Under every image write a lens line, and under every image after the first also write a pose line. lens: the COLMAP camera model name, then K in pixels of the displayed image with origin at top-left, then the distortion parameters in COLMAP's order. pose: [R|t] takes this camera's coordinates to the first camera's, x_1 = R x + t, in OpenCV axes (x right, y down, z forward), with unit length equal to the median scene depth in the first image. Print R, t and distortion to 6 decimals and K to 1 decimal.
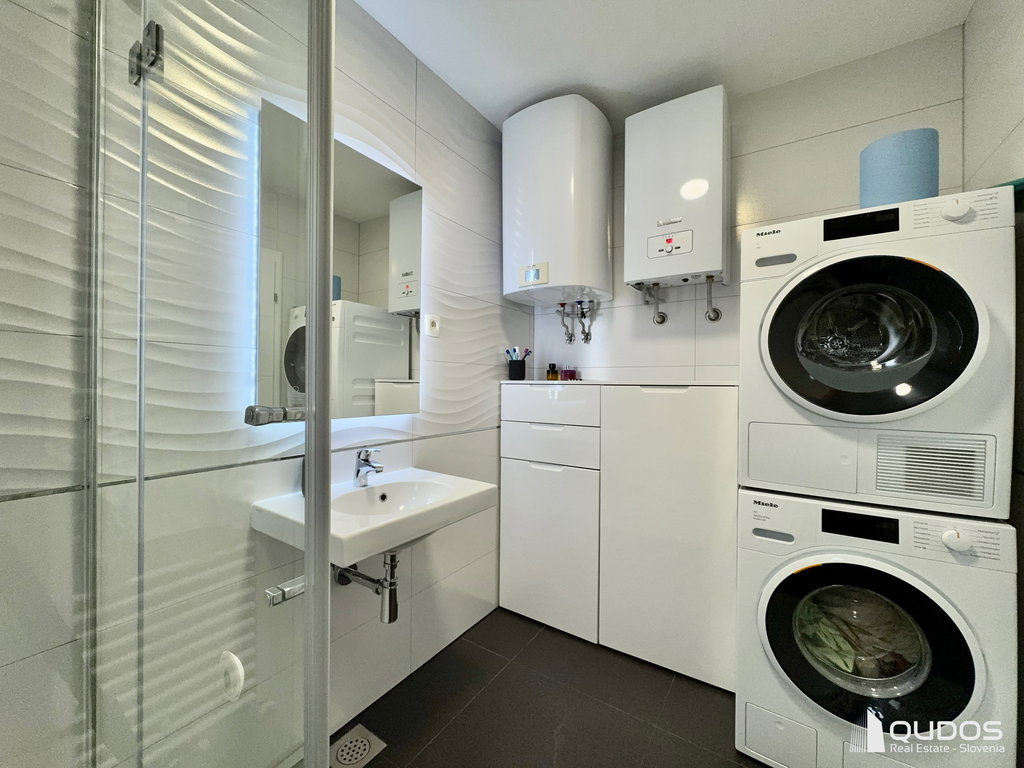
lens RADIAL K [[408.6, 0, 512.0], [0, 408.6, 384.6], [0, 0, 1]] dist [0.001247, -0.000603]
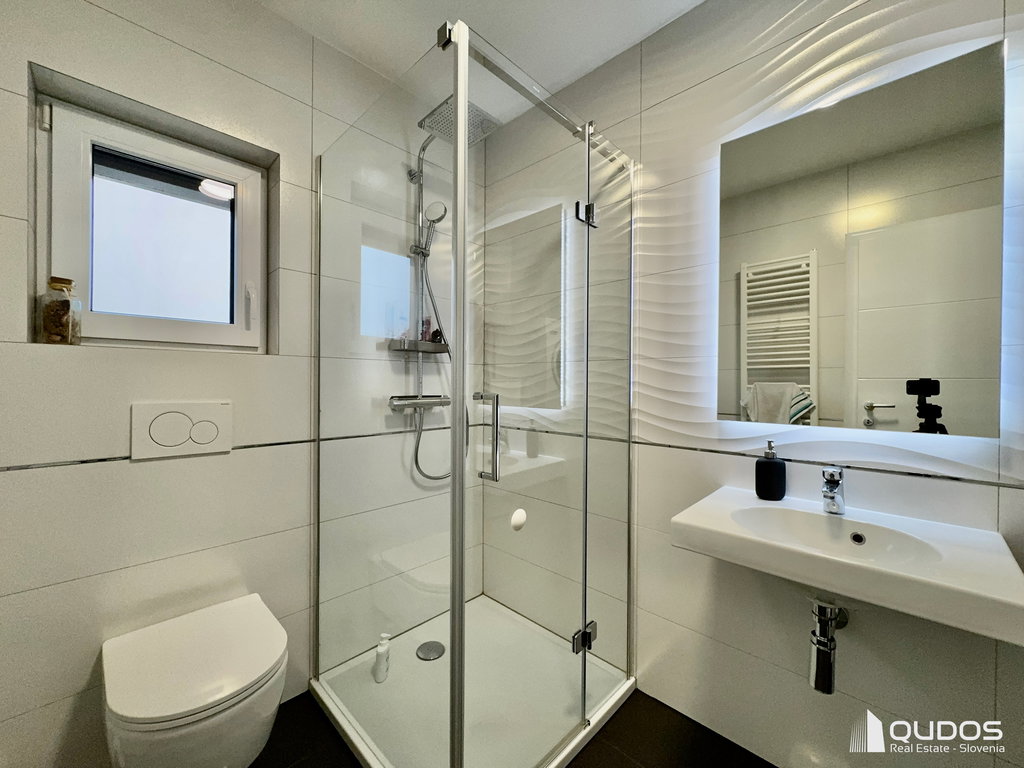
lens RADIAL K [[408.6, 0, 512.9], [0, 408.6, 382.8], [0, 0, 1]] dist [0.001247, -0.000603]
pose [[-0.186167, -0.009443, -0.982473, 0.574072], [-0.008698, 0.999930, -0.007963, 0.002865], [0.982480, 0.007063, -0.186236, 0.550913]]
